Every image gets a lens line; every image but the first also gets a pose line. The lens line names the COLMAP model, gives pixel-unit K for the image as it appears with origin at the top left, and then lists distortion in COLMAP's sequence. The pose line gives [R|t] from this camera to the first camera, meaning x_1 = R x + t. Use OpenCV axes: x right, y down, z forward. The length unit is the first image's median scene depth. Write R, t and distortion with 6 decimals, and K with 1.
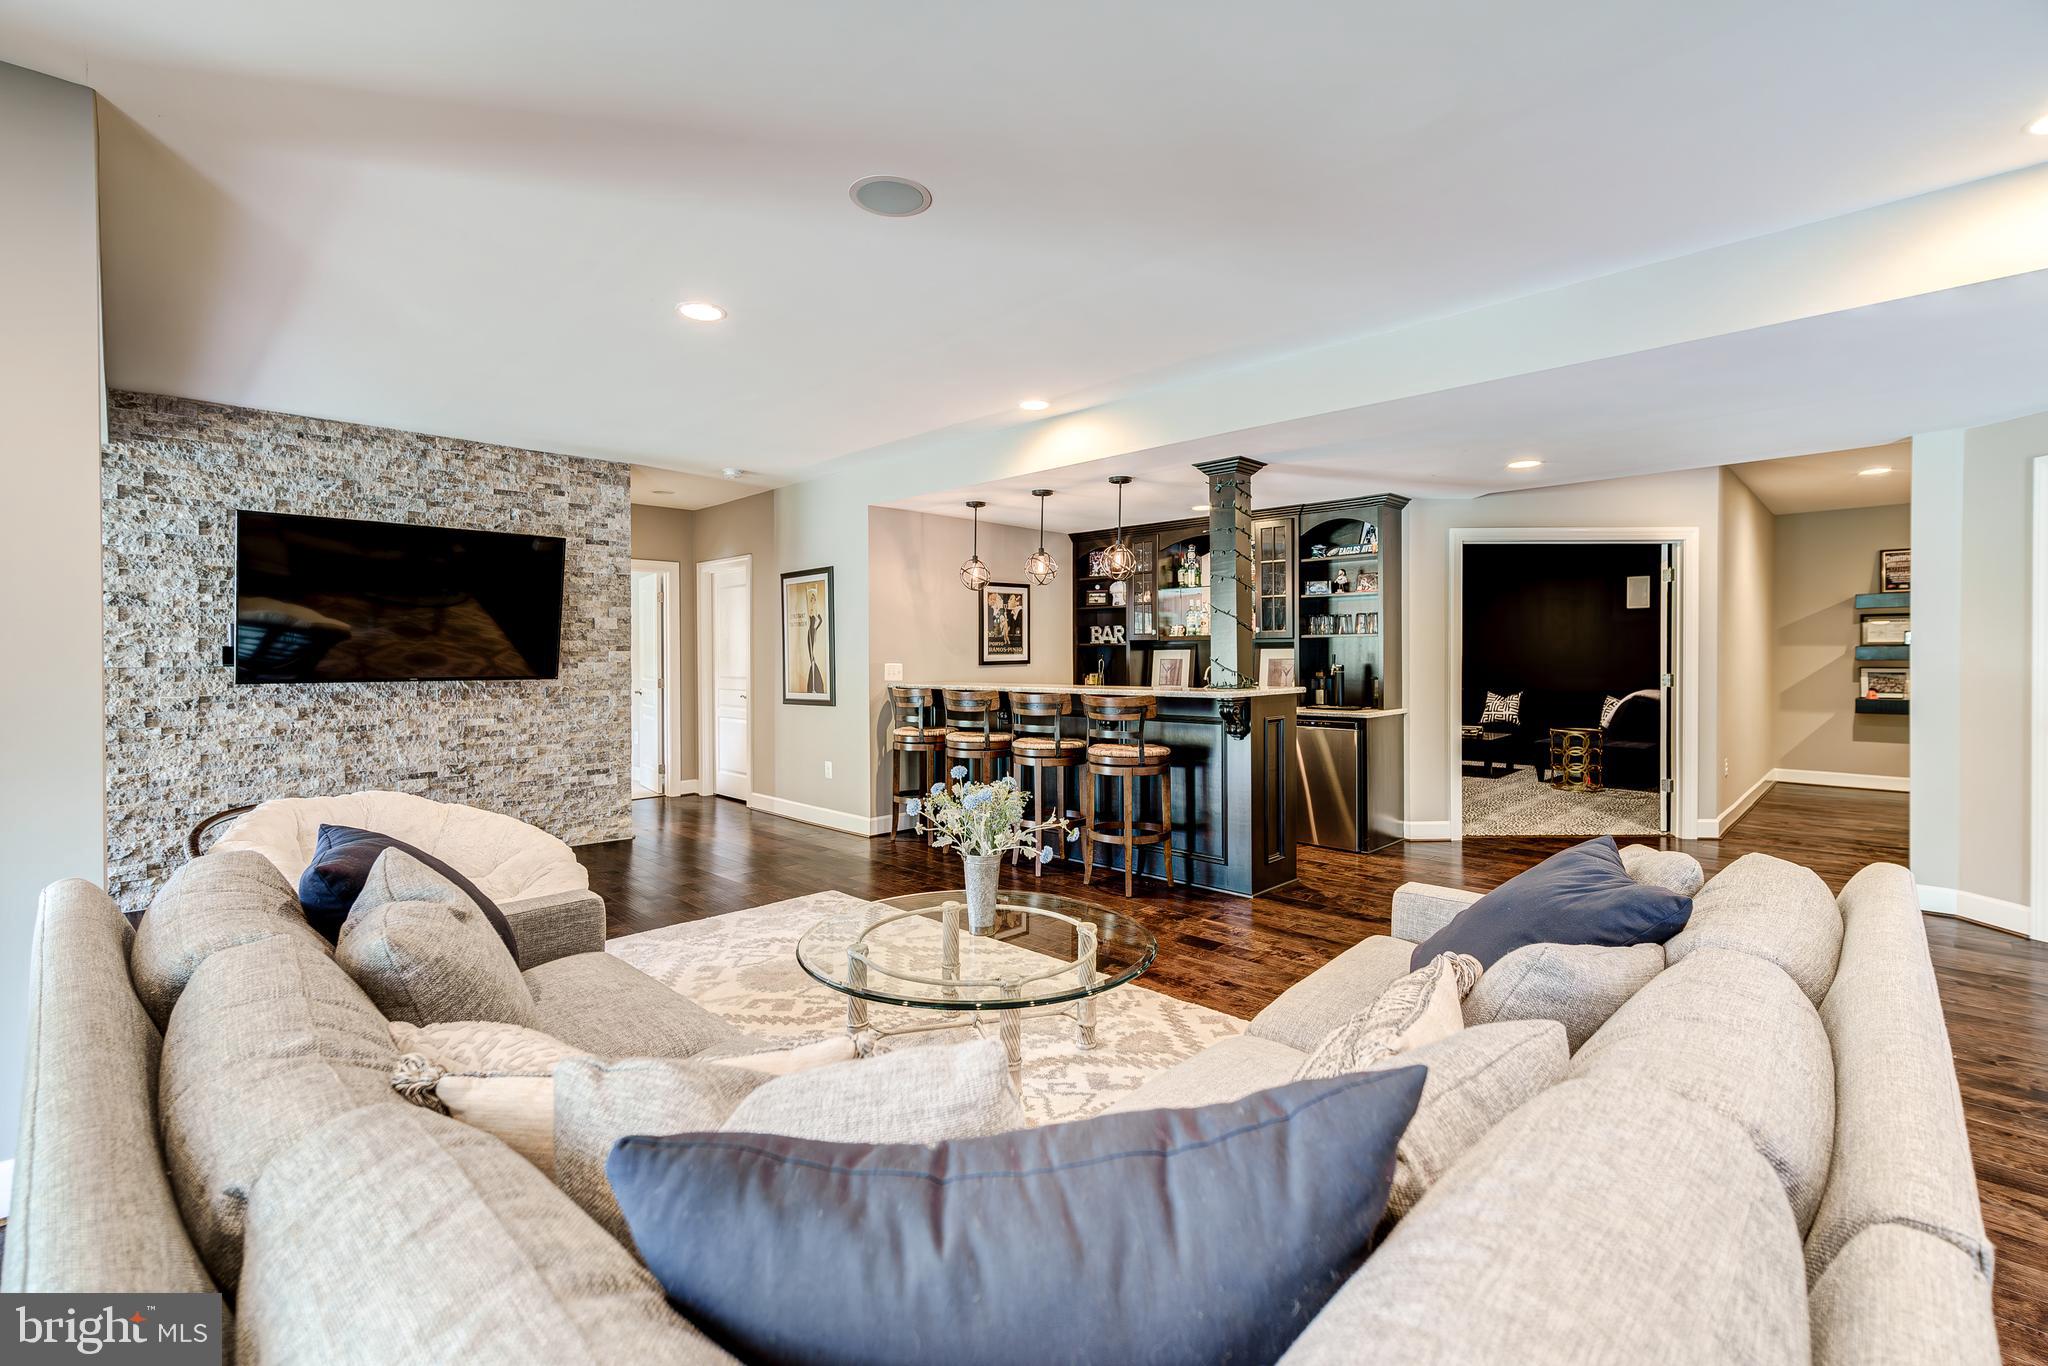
lens RADIAL K [[884.3, 0, 1020.9], [0, 884.3, 676.9], [0, 0, 1]] dist [0.000729, 0.001102]
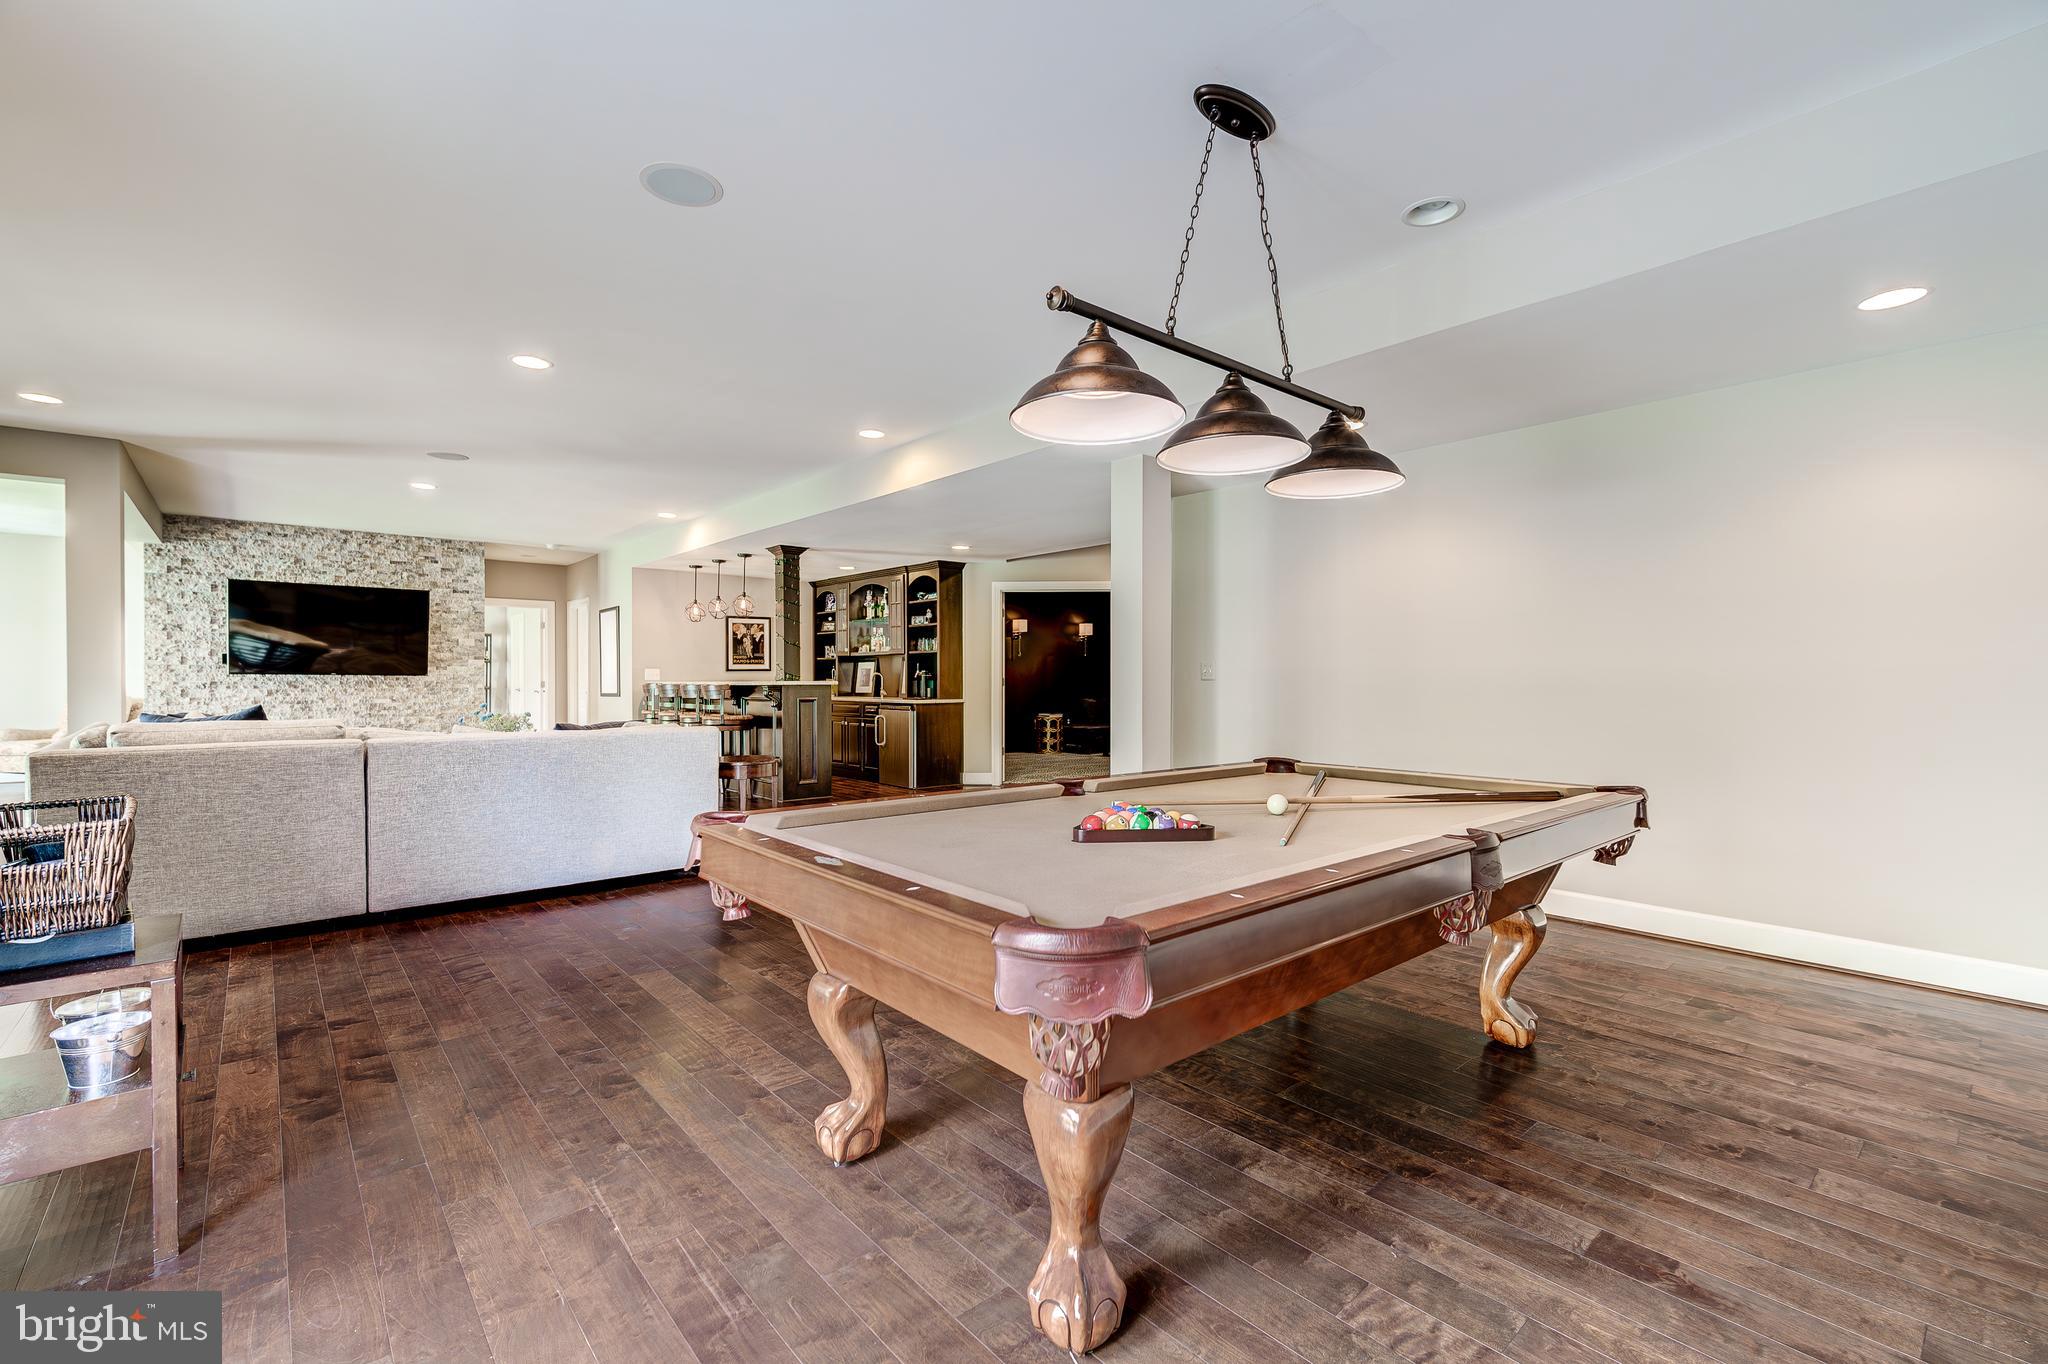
lens RADIAL K [[884.3, 0, 1026.4], [0, 884.3, 697.3], [0, 0, 1]] dist [0.000729, 0.001102]
pose [[0.997352, 0.007932, -0.072290, 0.710909], [-0.008225, 0.999959, -0.003751, 0.039299], [0.072257, 0.004336, 0.997377, -0.560640]]
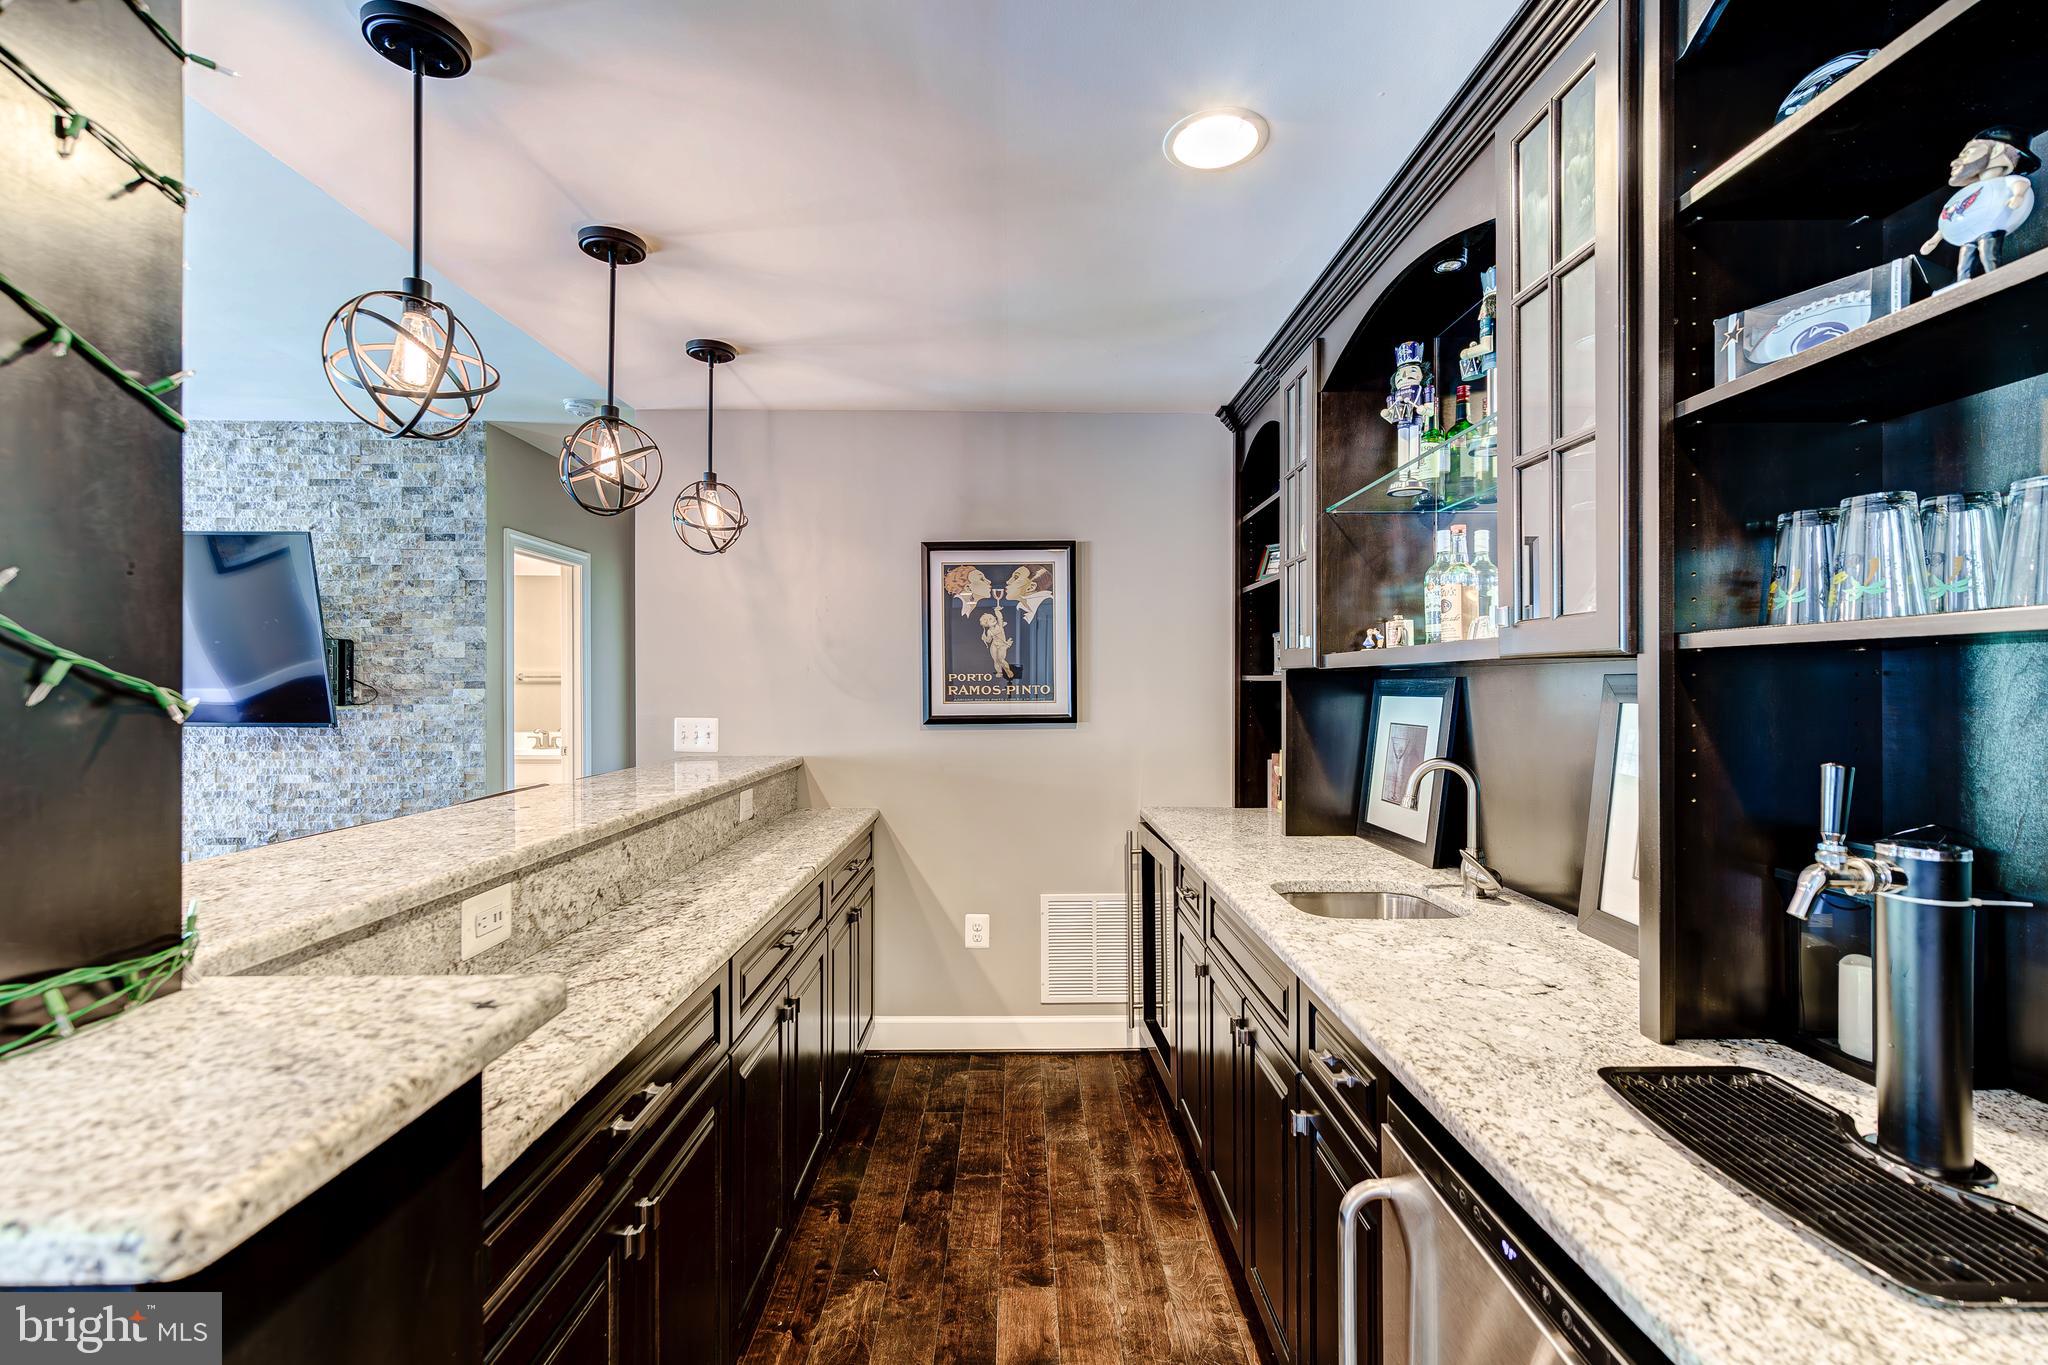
lens RADIAL K [[884.3, 0, 1019.3], [0, 884.3, 691.7], [0, 0, 1]] dist [0.000729, 0.001102]
pose [[0.711998, 0.012243, -0.702074, 0.392944], [-0.022252, 0.999739, -0.005133, -0.036279], [0.701828, 0.019277, 0.712085, 0.888085]]
